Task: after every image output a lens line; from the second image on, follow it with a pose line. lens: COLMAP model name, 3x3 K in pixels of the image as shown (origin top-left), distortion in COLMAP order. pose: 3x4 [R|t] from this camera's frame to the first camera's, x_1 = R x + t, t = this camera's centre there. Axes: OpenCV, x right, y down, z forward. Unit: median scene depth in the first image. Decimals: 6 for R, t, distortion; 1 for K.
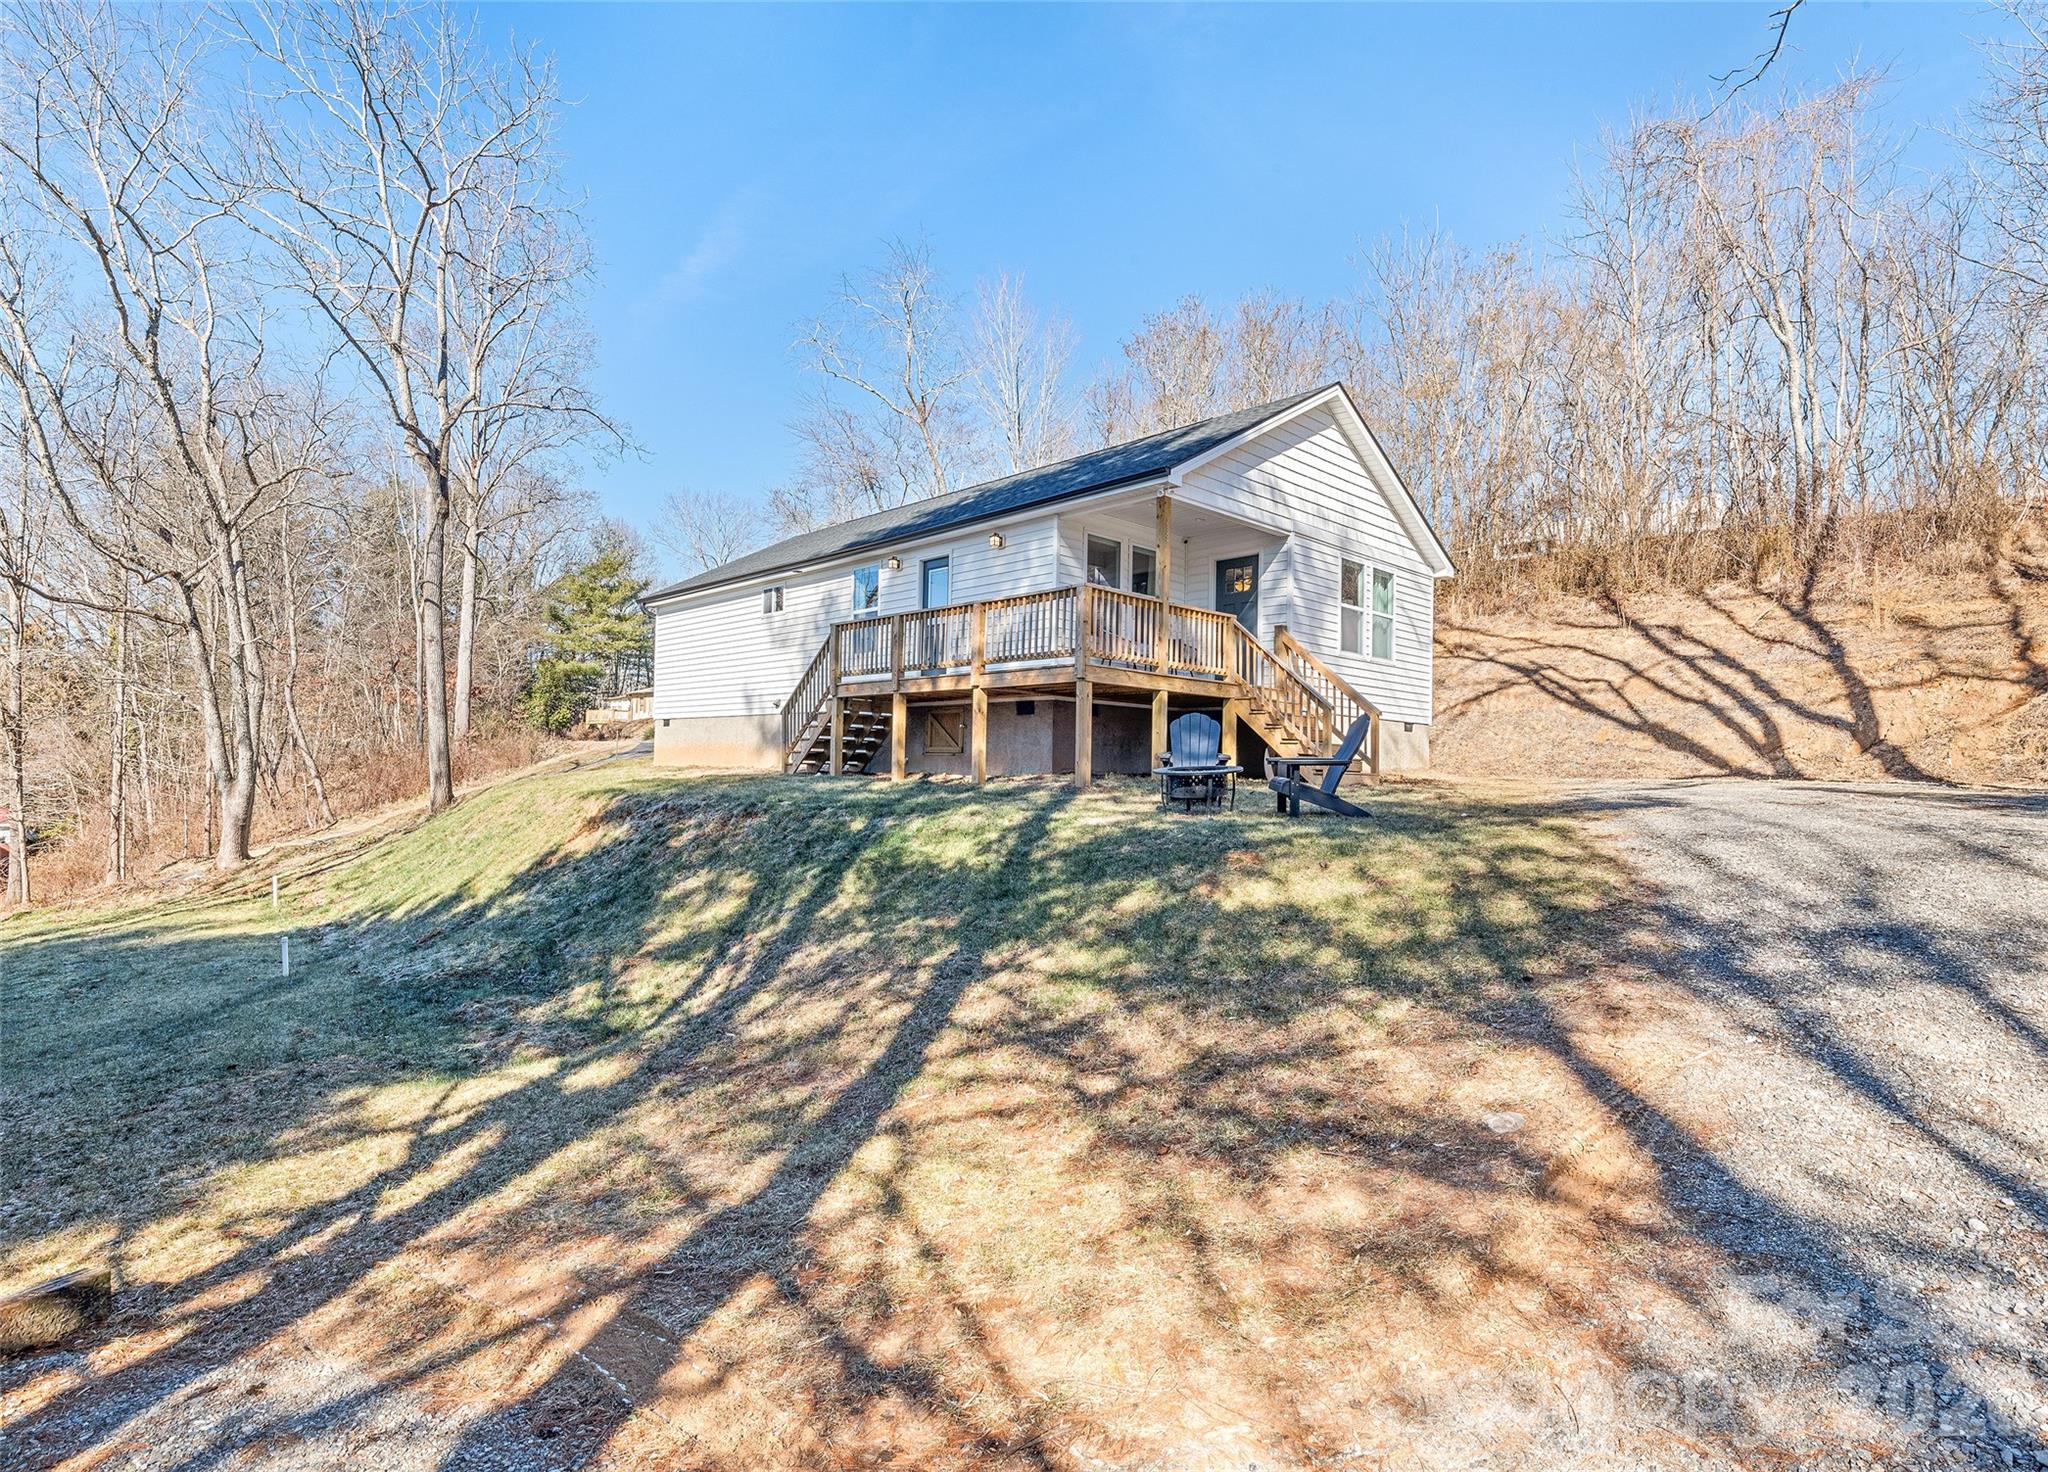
lens RADIAL K [[999.4, 0, 1024.7], [0, 999.4, 745.4], [0, 0, 1]] dist [-0.004017, -0.000446]
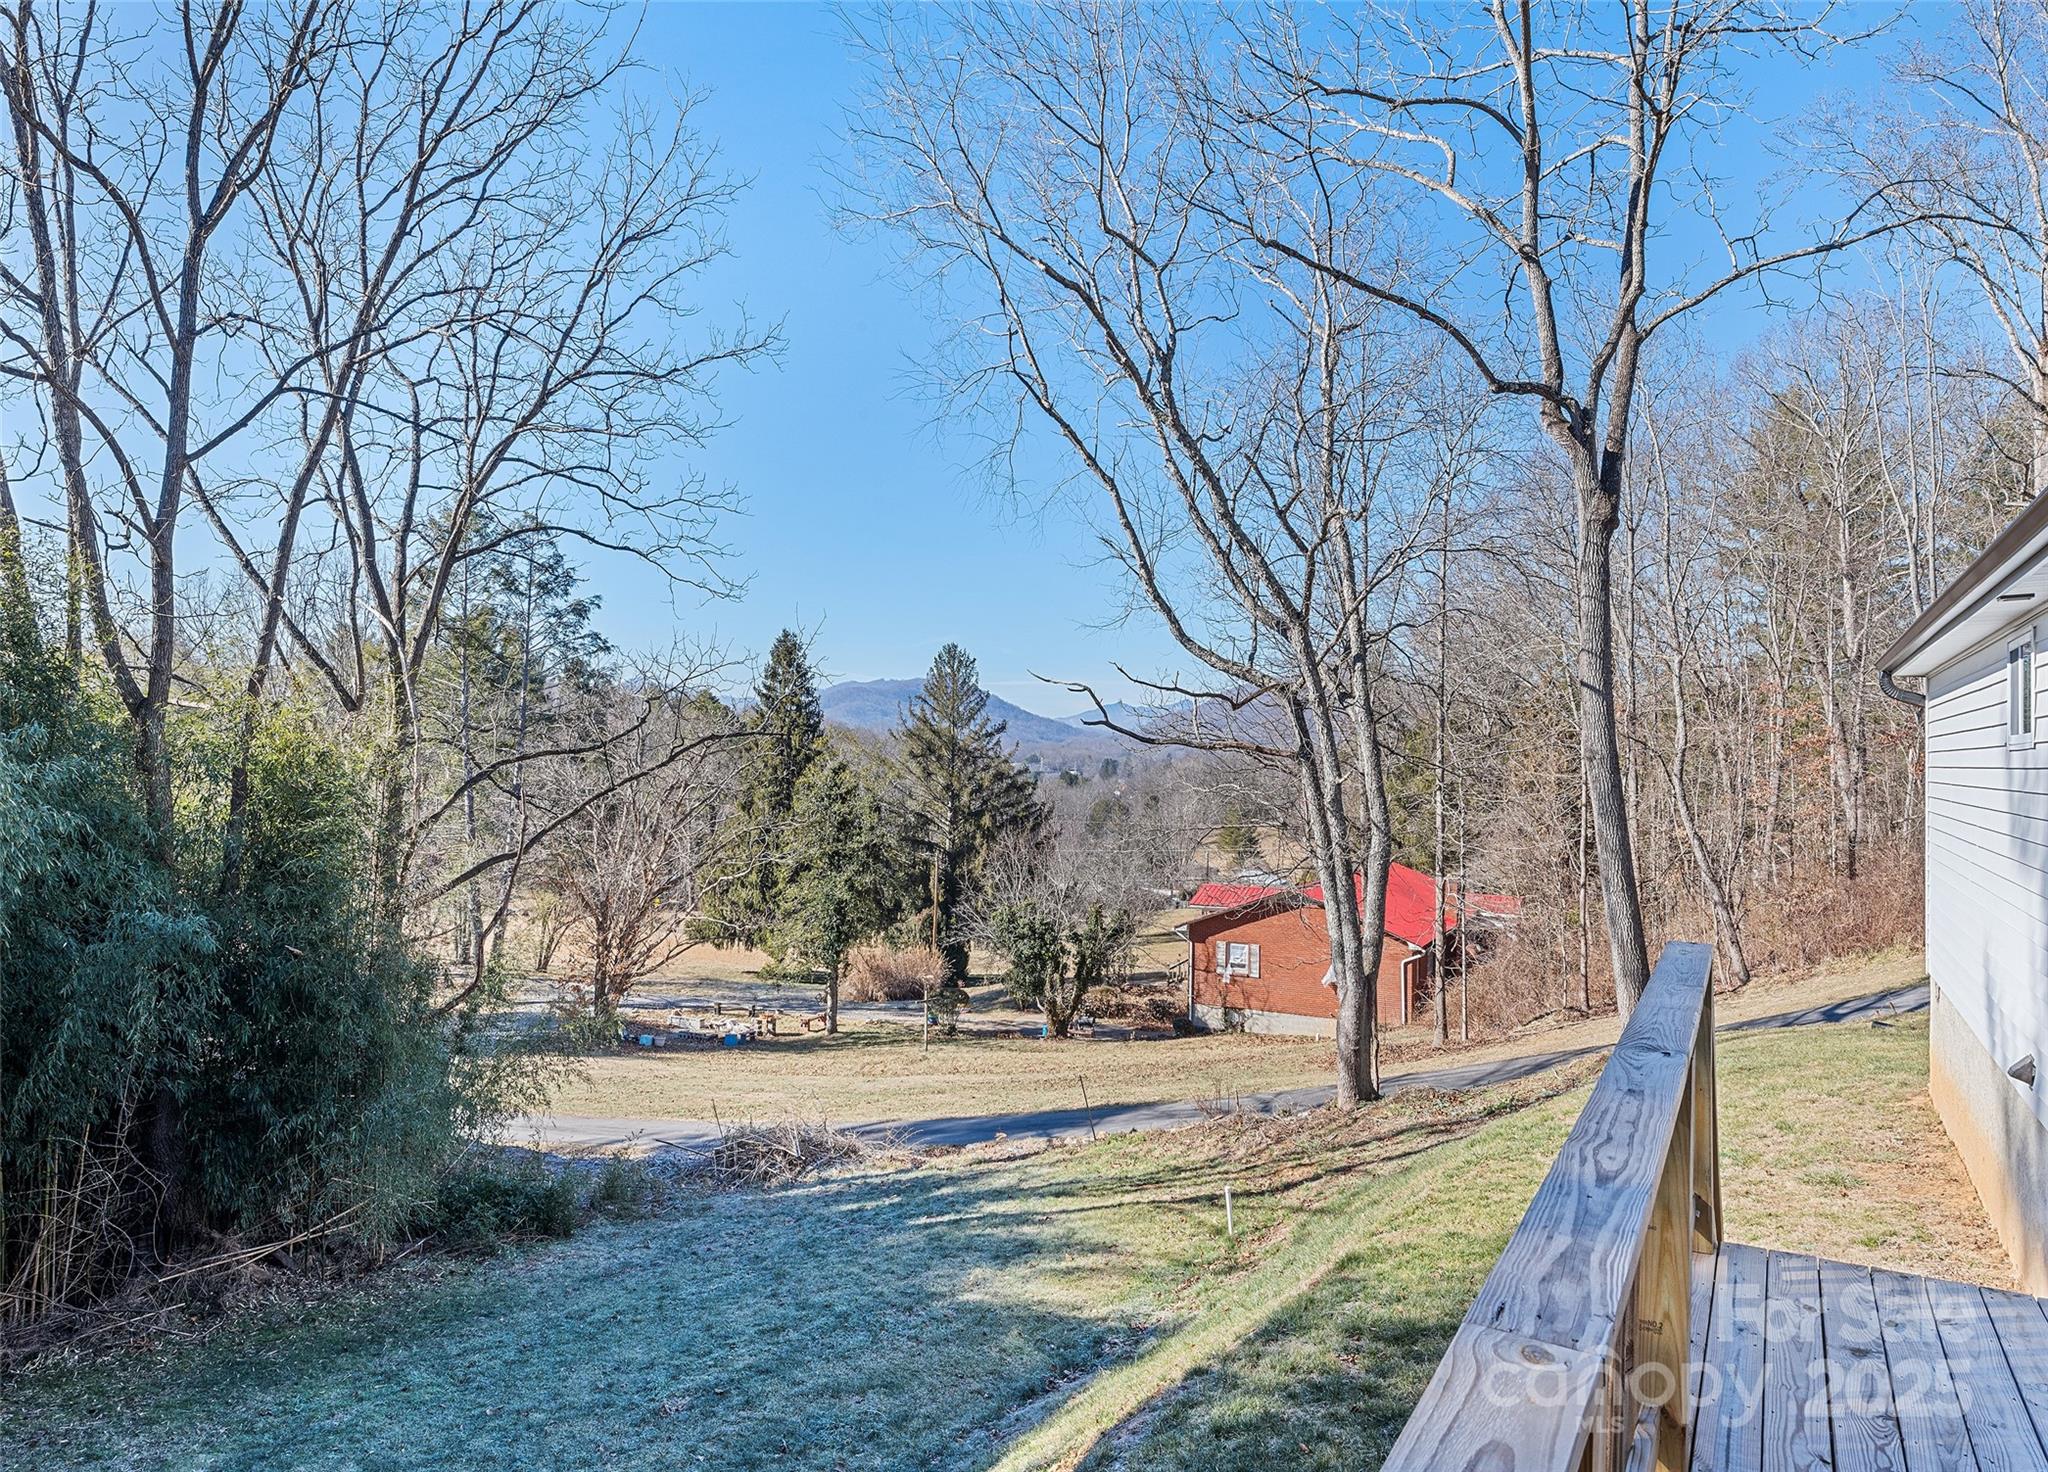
lens RADIAL K [[1344.6, 0, 1017.1], [0, 1344.6, 740.7], [0, 0, 1]] dist [0.019256, -0.012923]
pose [[0.266378, -0.027602, -0.963473, 0.052471], [0.012227, 0.999606, -0.025257, -0.149156], [0.963791, -0.005052, 0.266610, 0.749539]]
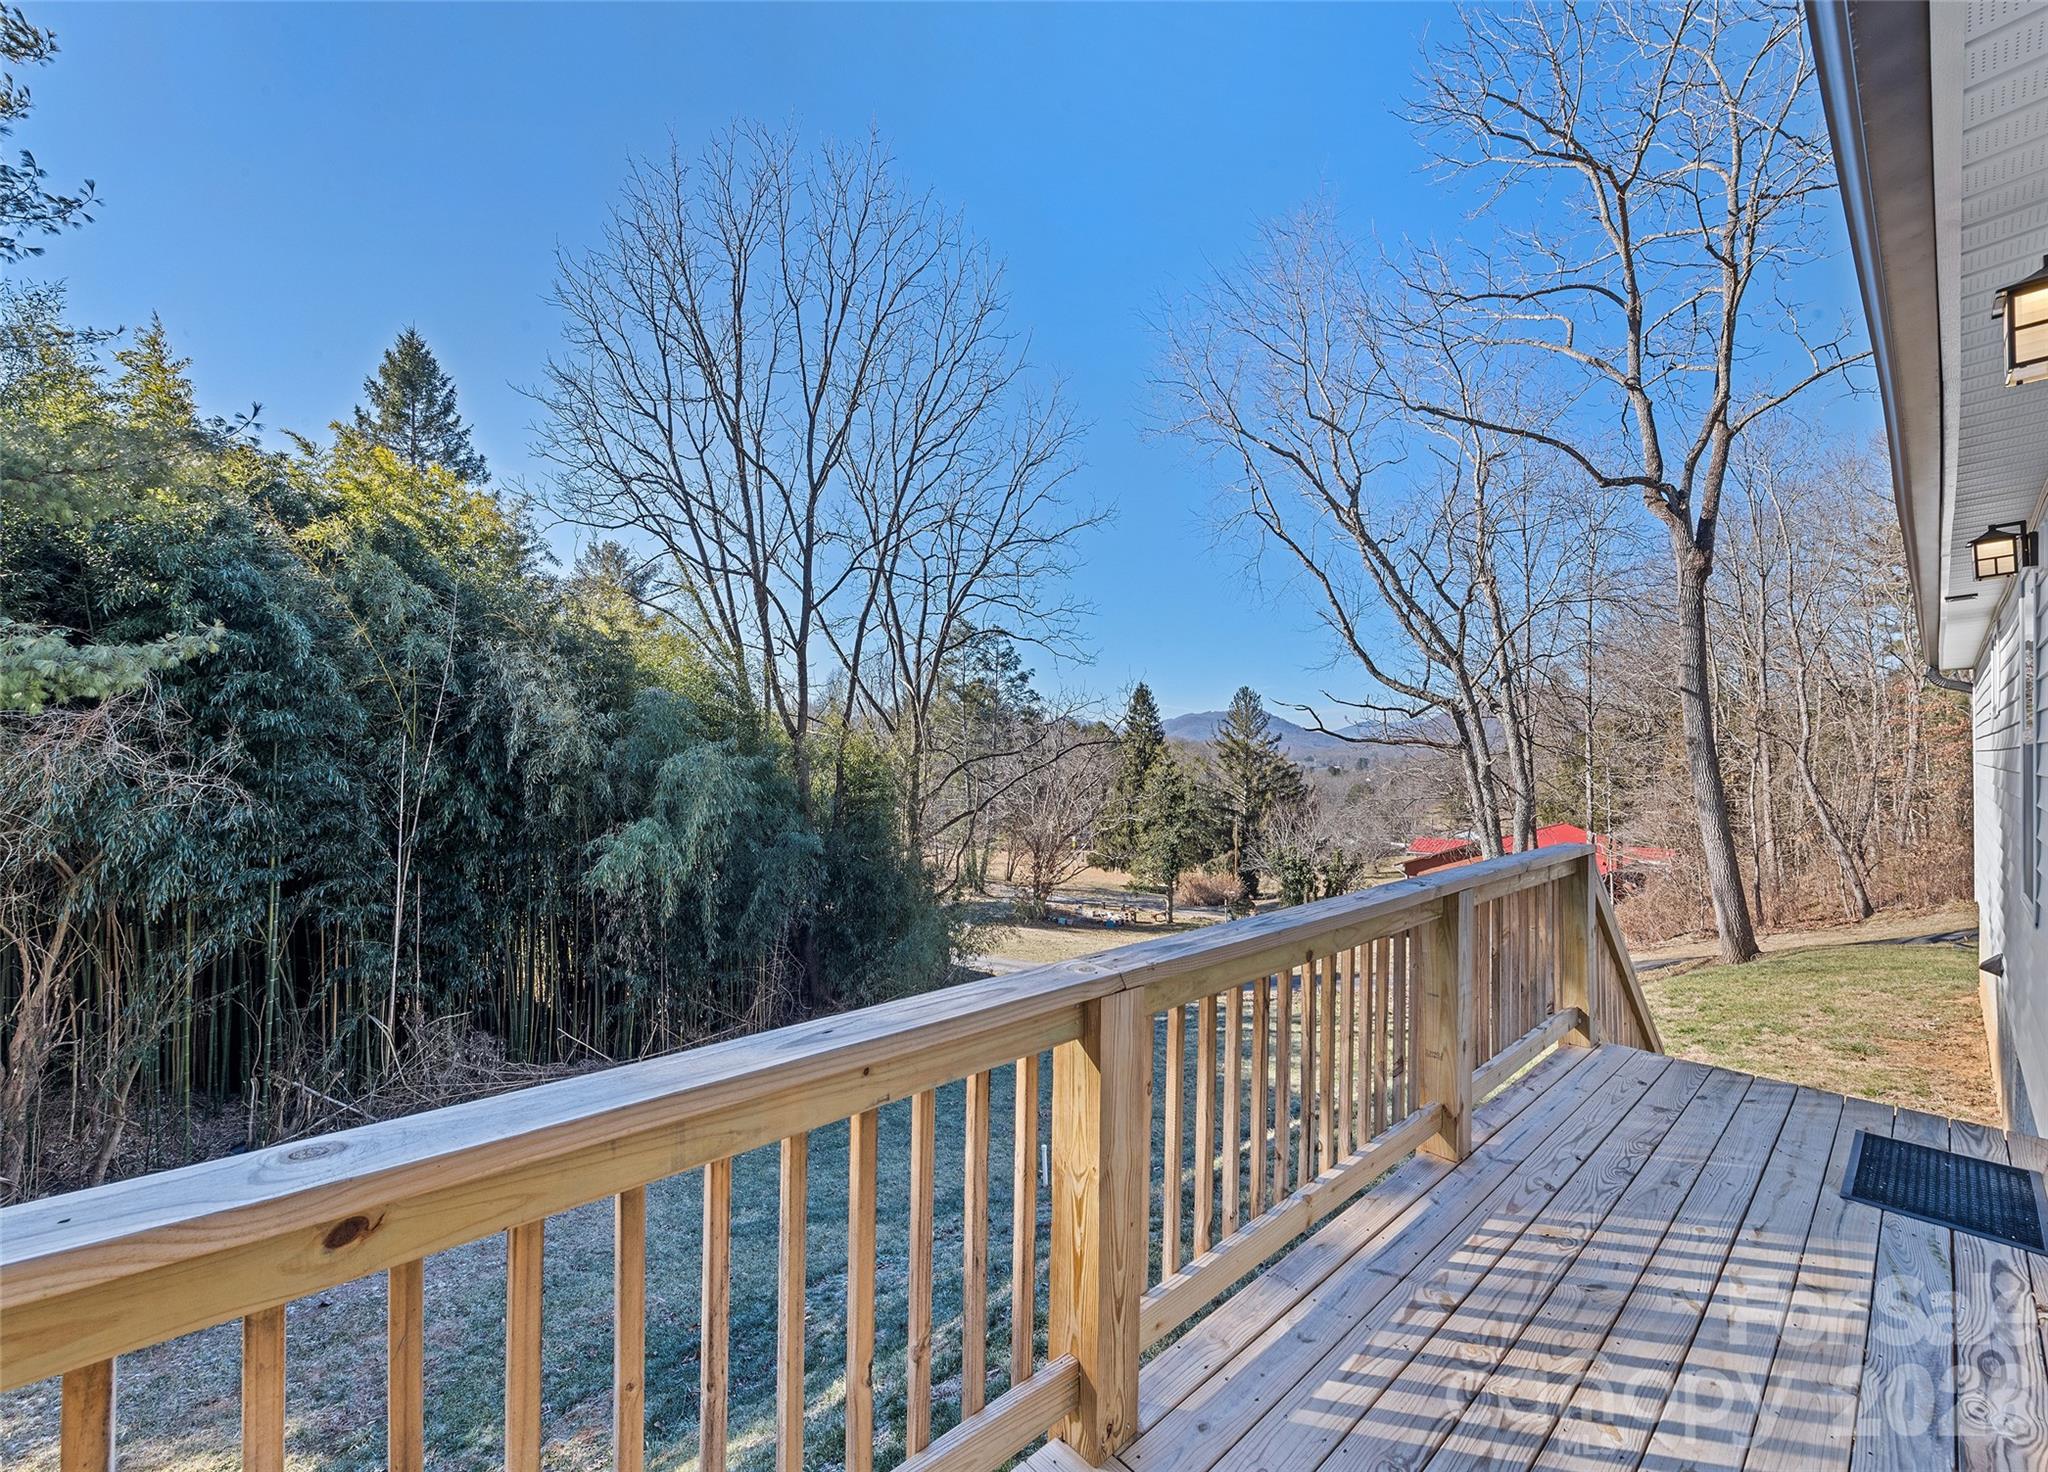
lens RADIAL K [[805.9, 0, 1010.6], [0, 805.9, 758.8], [0, 0, 1]] dist [0.008582, -0.003704]
pose [[-0.072690, -0.019095, -0.997172, 0.081979], [0.024372, 0.999484, -0.020915, -0.138945], [0.997057, -0.025823, -0.072187, 0.795921]]
